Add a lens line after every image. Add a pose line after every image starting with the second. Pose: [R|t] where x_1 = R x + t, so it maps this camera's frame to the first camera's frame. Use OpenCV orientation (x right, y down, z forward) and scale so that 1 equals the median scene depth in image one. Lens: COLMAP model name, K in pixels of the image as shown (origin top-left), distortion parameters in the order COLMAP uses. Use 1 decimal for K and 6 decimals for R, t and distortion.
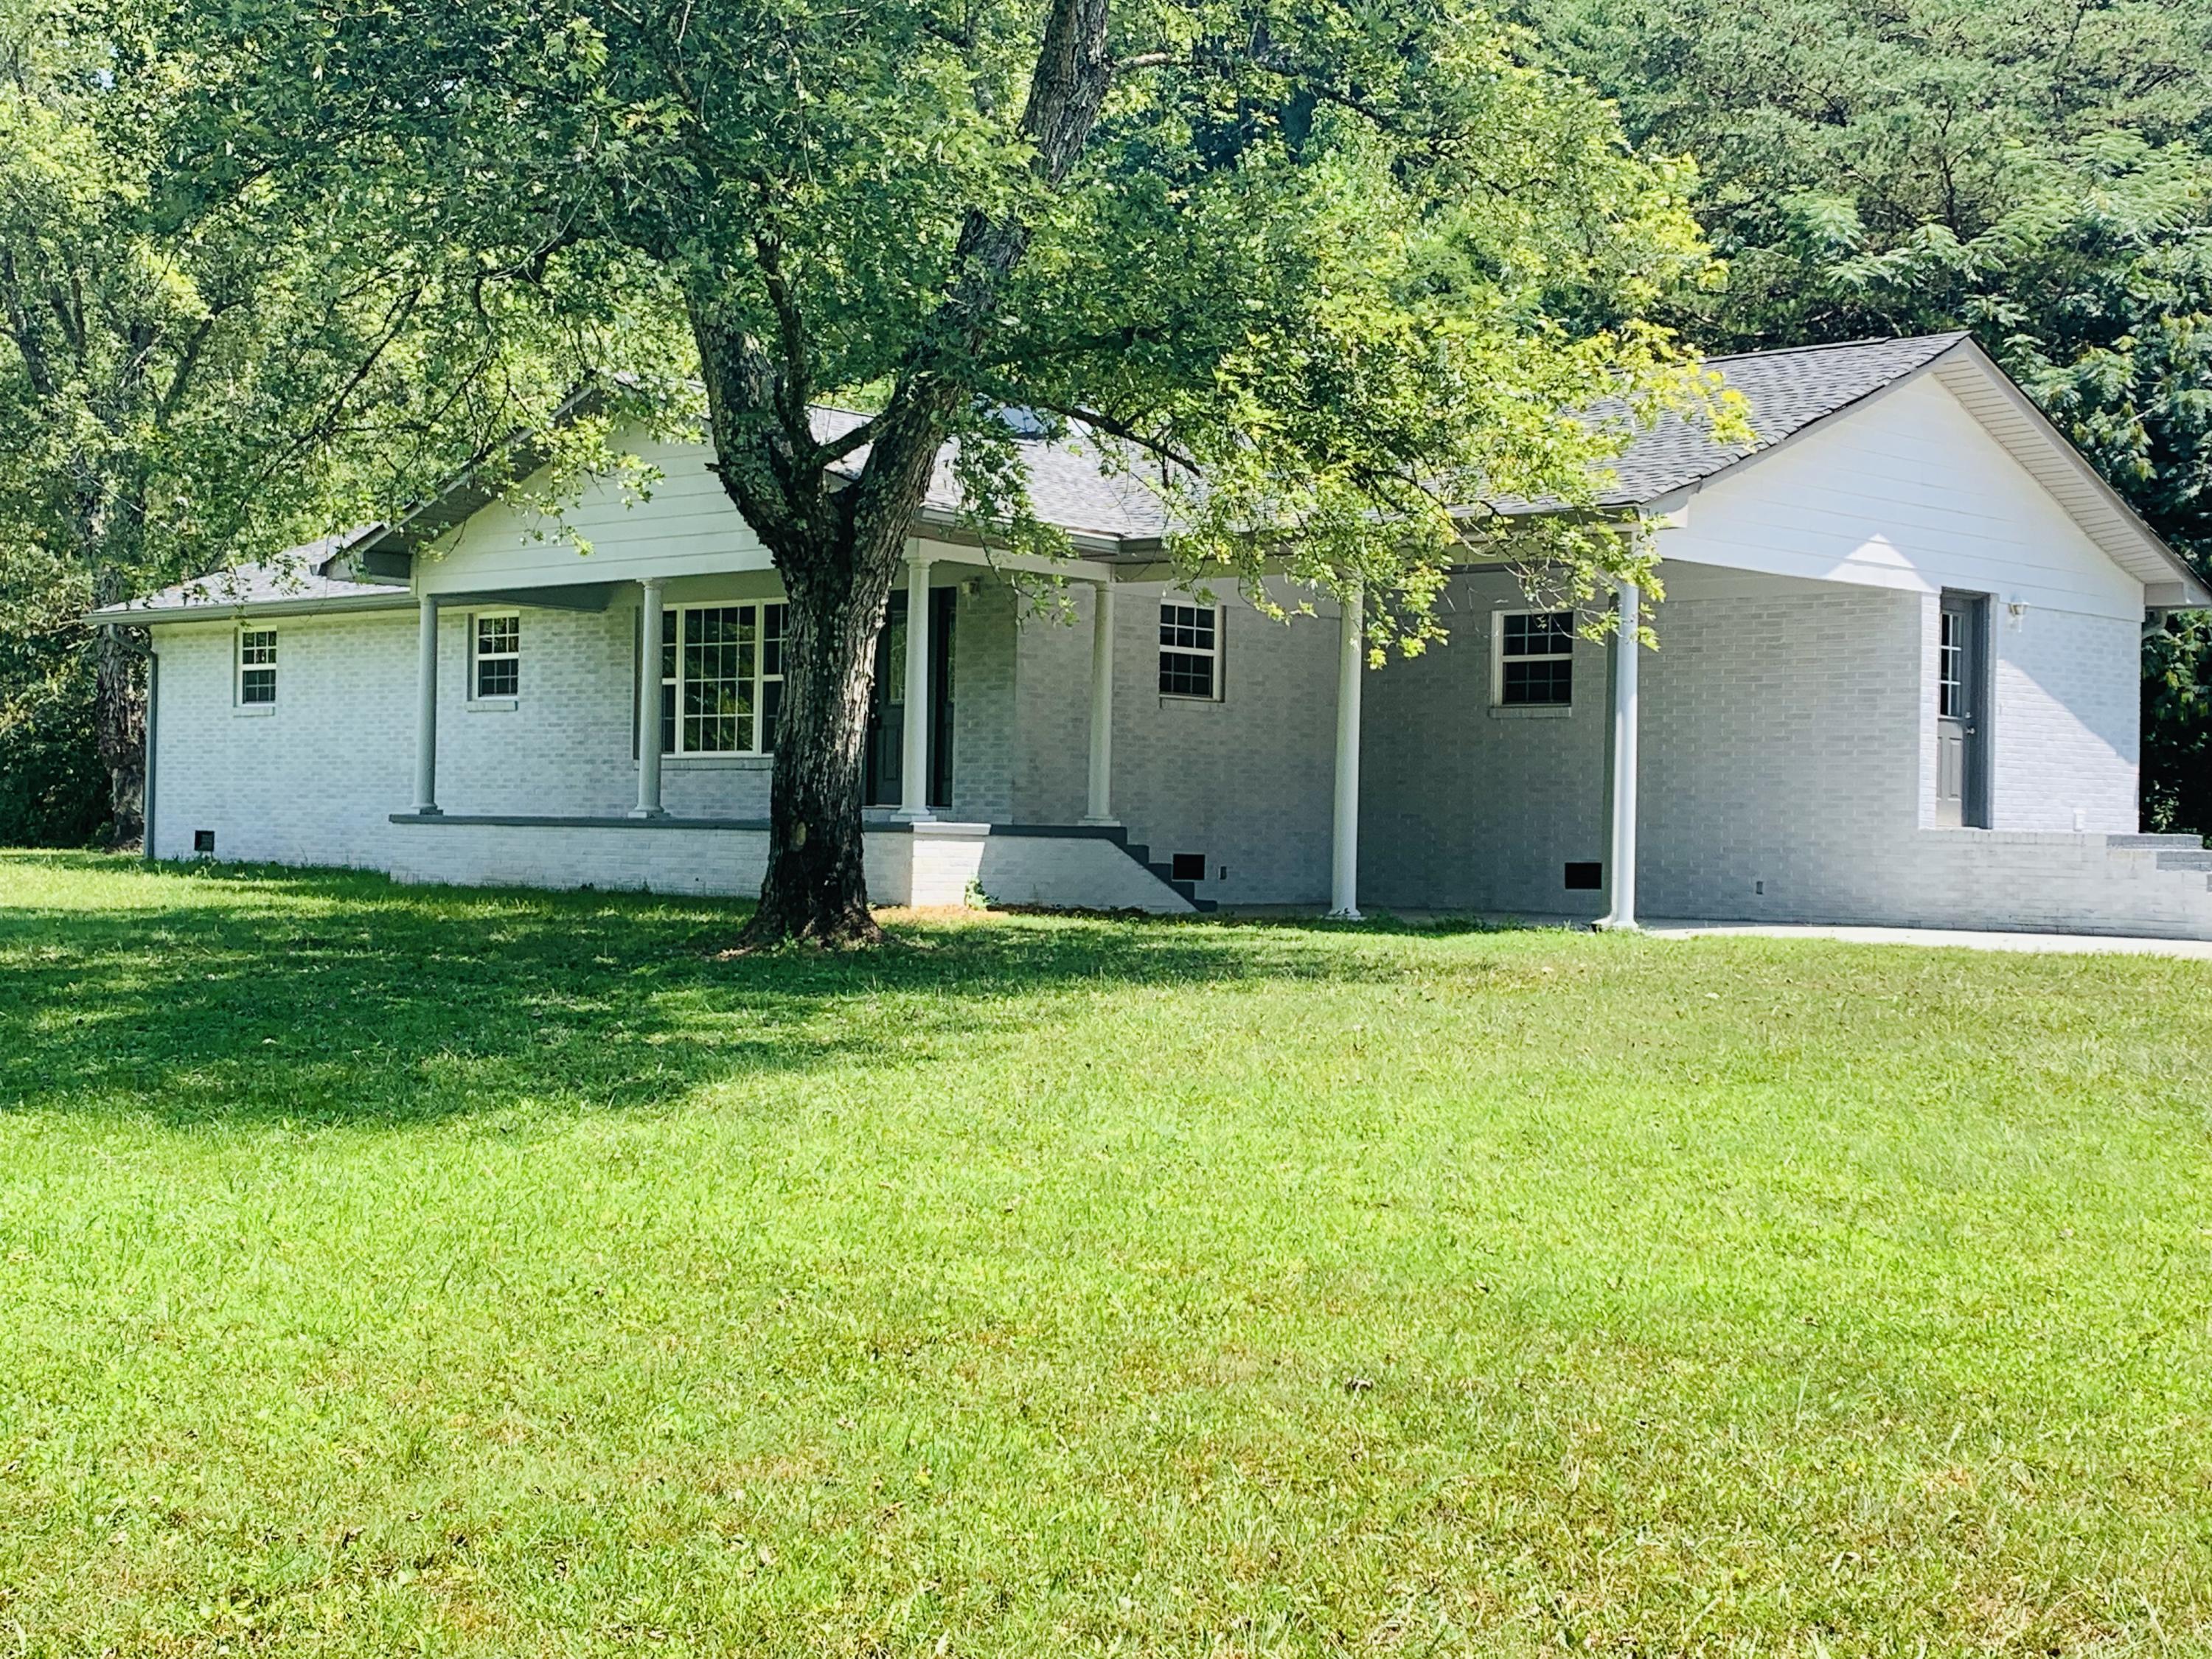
lens RADIAL K [[3008.7, 0, 1106.0], [0, 3008.7, 829.5], [0, 0, 1]] dist [0.137288, -0.069947]
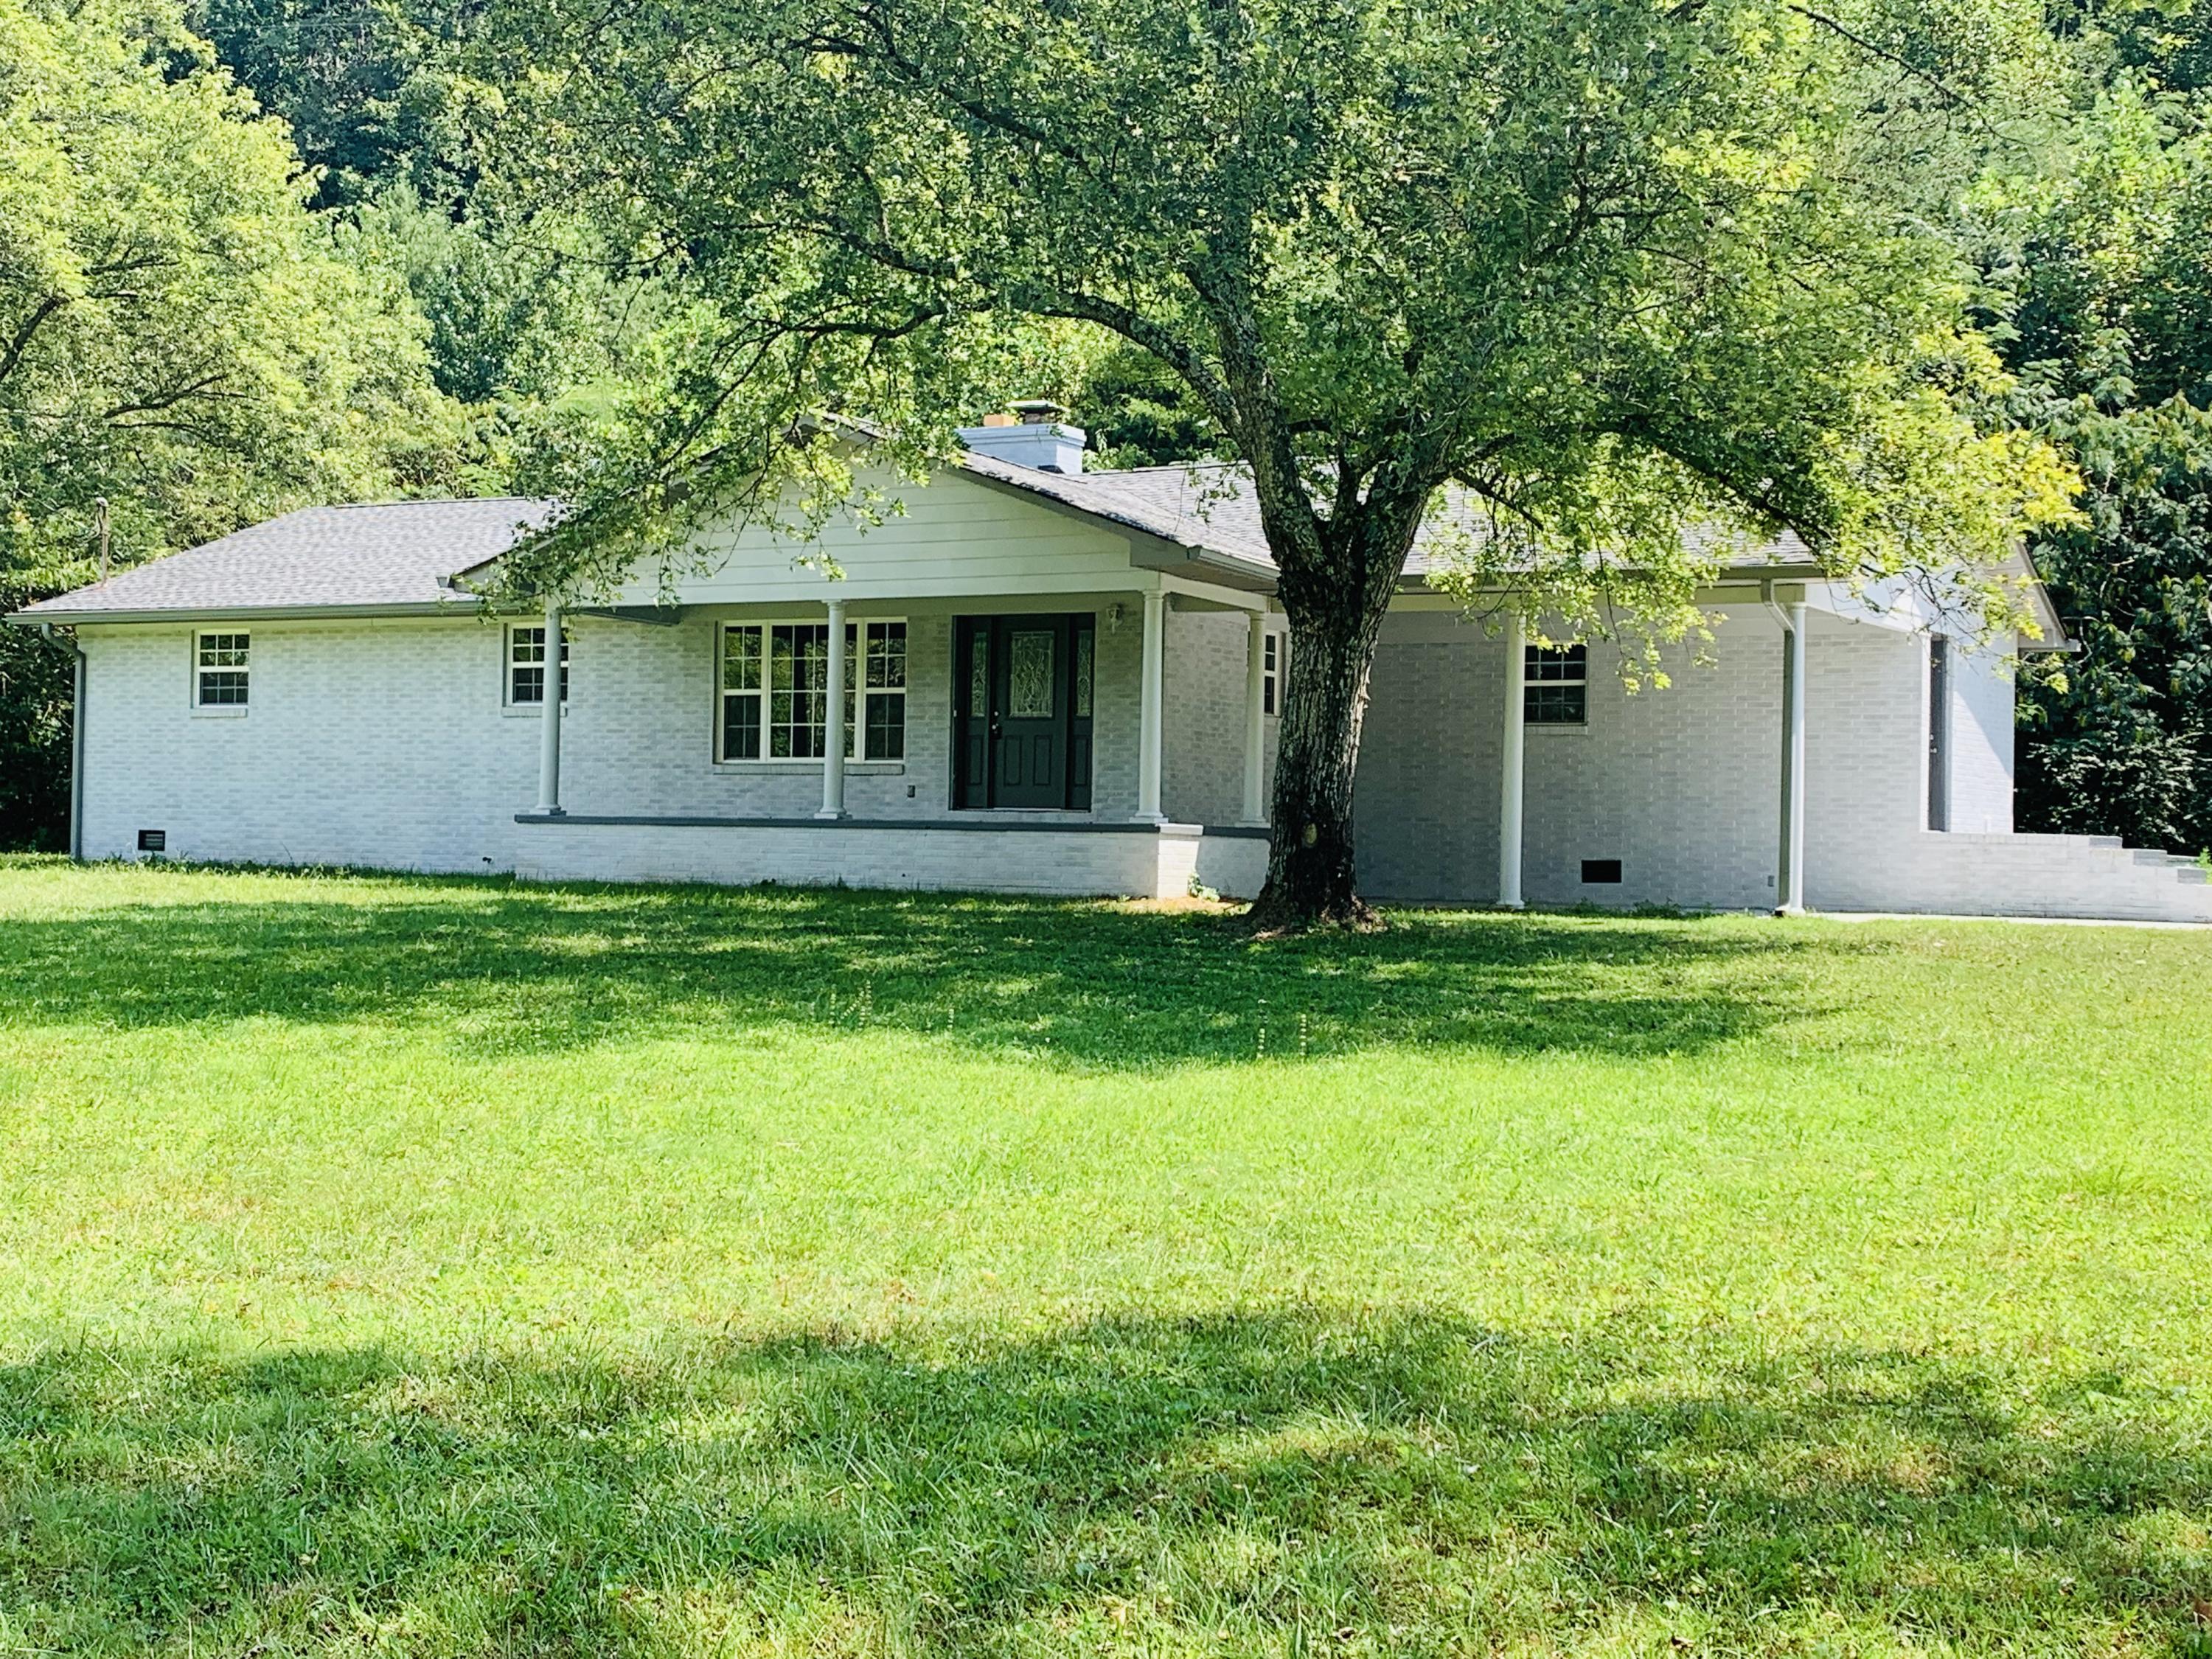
lens RADIAL K [[3008.7, 0, 1106.0], [0, 3008.7, 829.5], [0, 0, 1]] dist [0.137288, -0.069947]
pose [[0.965077, 0.002030, 0.261958, -0.342789], [-0.001767, 0.999998, -0.001238, 0.001055], [-0.261960, 0.000732, 0.965078, -0.077145]]
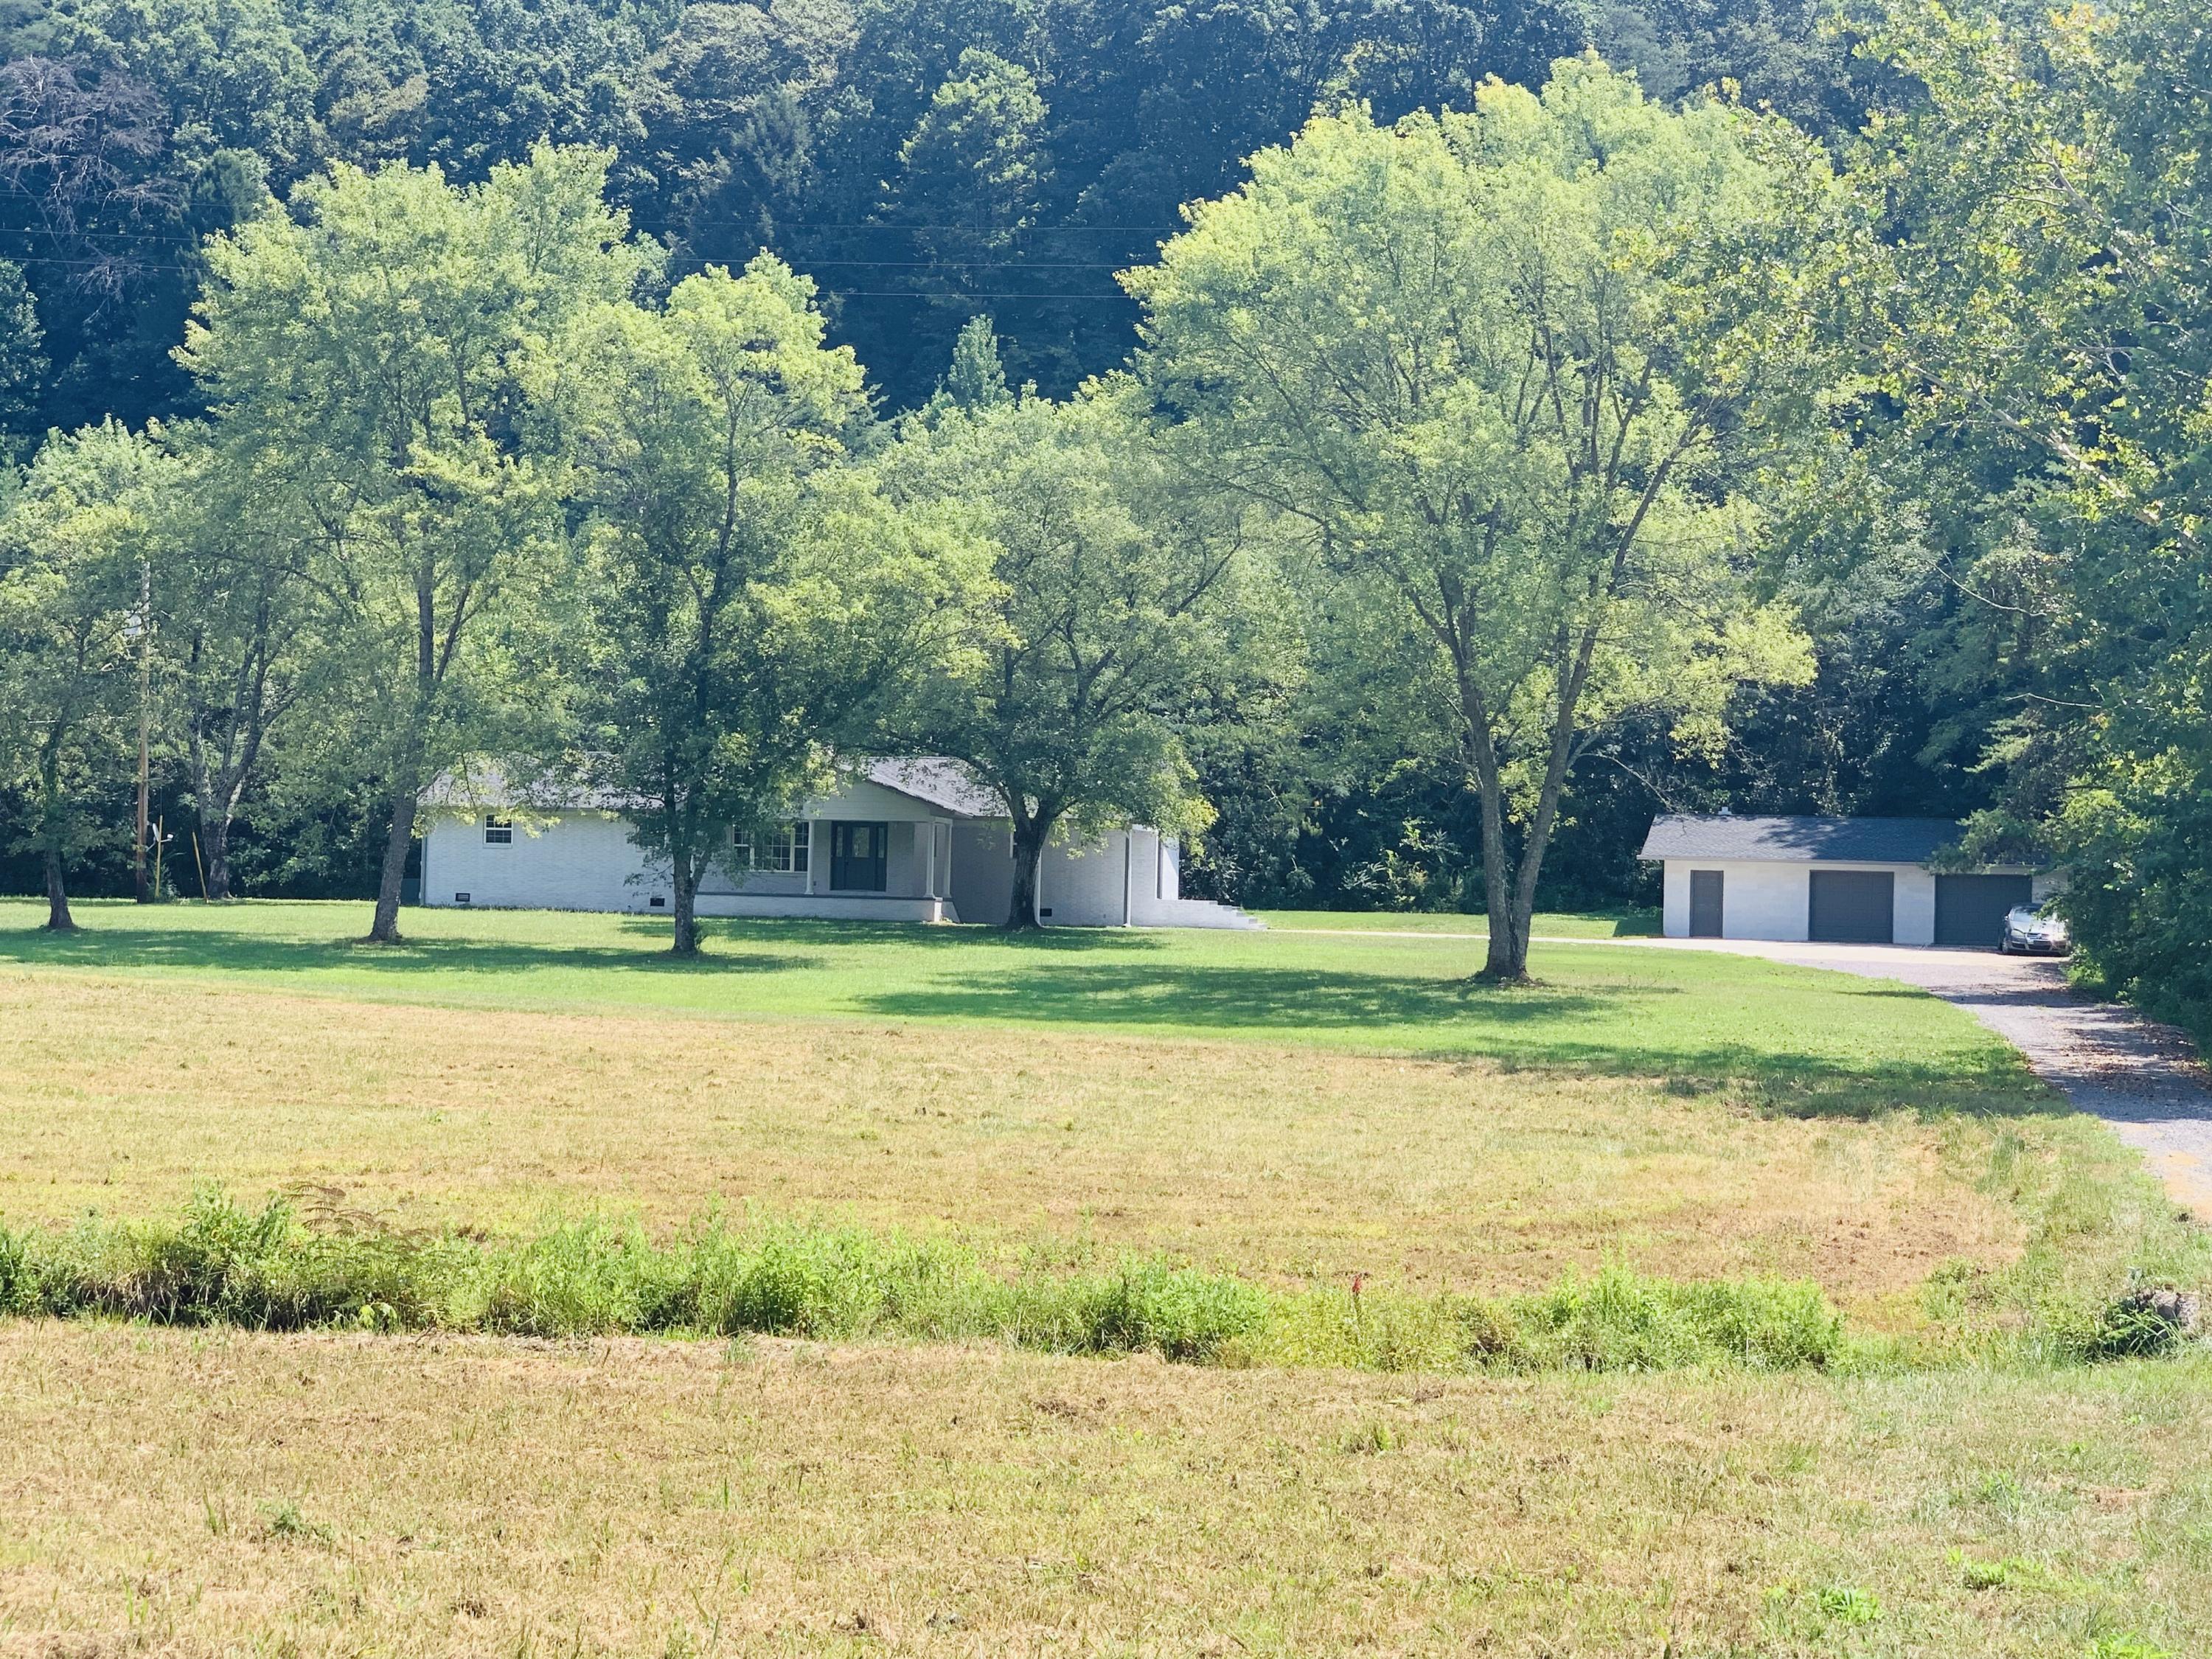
lens RADIAL K [[3586.8, 0, 1158.0], [0, 3586.8, 819.8], [0, 0, 1]] dist [-0.000675, 0.781418]
pose [[0.826583, 0.014561, 0.562627, -1.988169], [-0.009960, 0.999887, -0.011245, -0.044135], [-0.562727, 0.003691, 0.826635, -2.346678]]
